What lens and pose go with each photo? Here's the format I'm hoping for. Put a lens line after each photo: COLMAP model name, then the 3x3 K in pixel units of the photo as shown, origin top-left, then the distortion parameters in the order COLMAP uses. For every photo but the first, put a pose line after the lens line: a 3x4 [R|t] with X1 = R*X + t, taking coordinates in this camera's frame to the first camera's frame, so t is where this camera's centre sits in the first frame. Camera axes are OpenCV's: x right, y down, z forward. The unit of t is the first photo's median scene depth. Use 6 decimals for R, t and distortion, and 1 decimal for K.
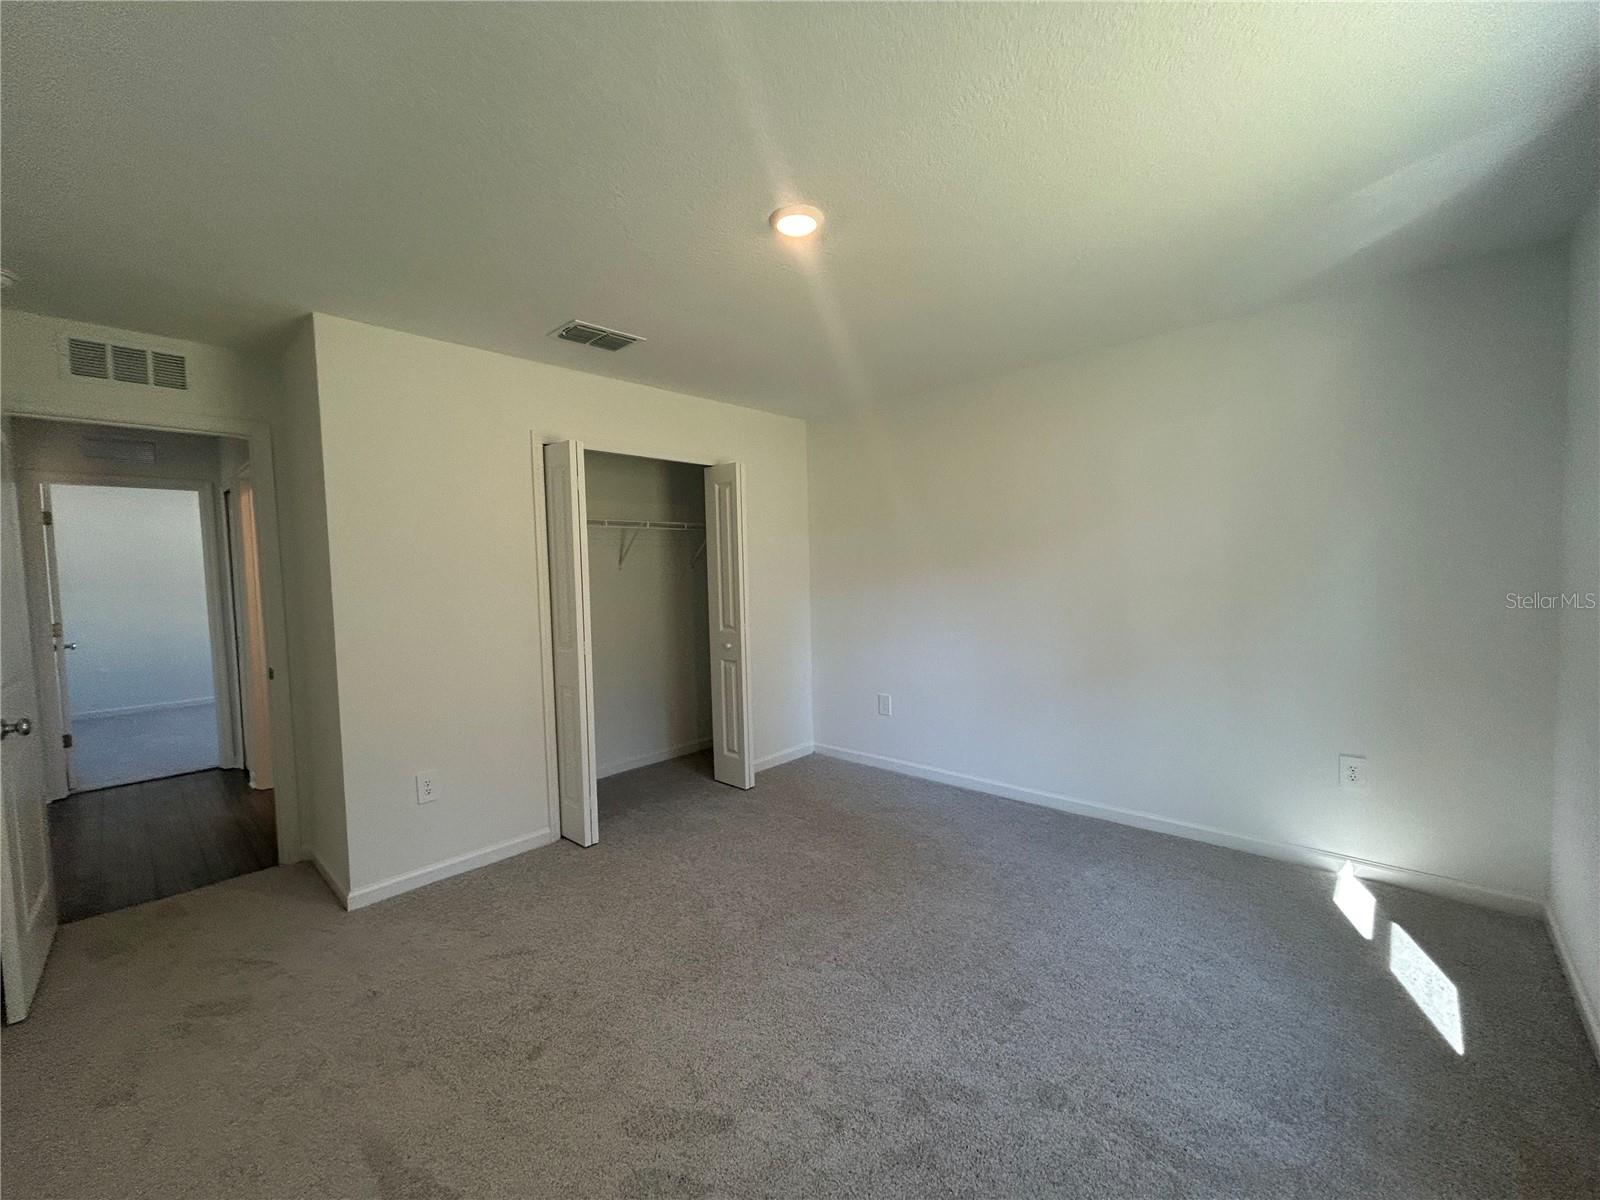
lens RADIAL K [[658.5, 0, 764.9], [0, 658.5, 602.8], [0, 0, 1]] dist [0.000386, 0.000032]
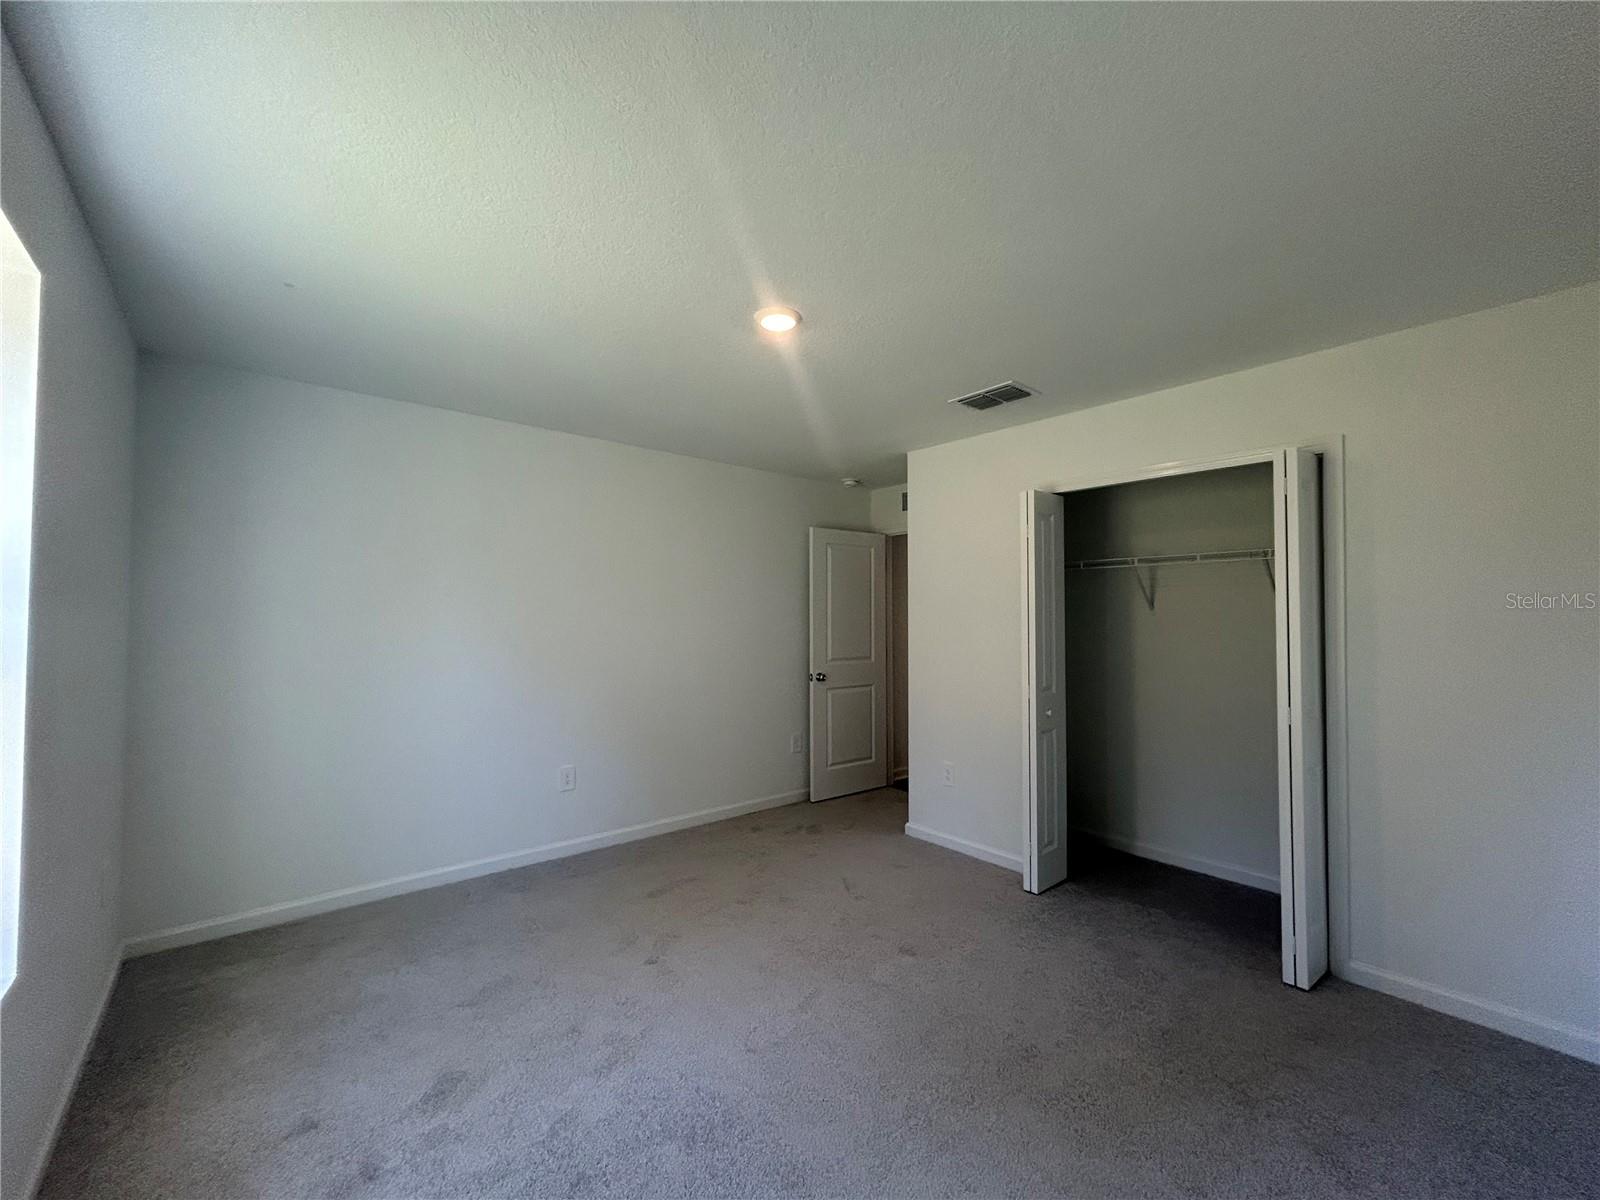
lens RADIAL K [[646.3, 0, 800.0], [0, 646.3, 600.0], [0, 0, 1]] dist [0.000781, 0.000148]
pose [[-0.100744, -0.000727, -0.994912, 0.848245], [-0.053323, 0.998566, 0.004670, -0.065072], [0.993482, 0.053522, -0.100638, 0.837719]]
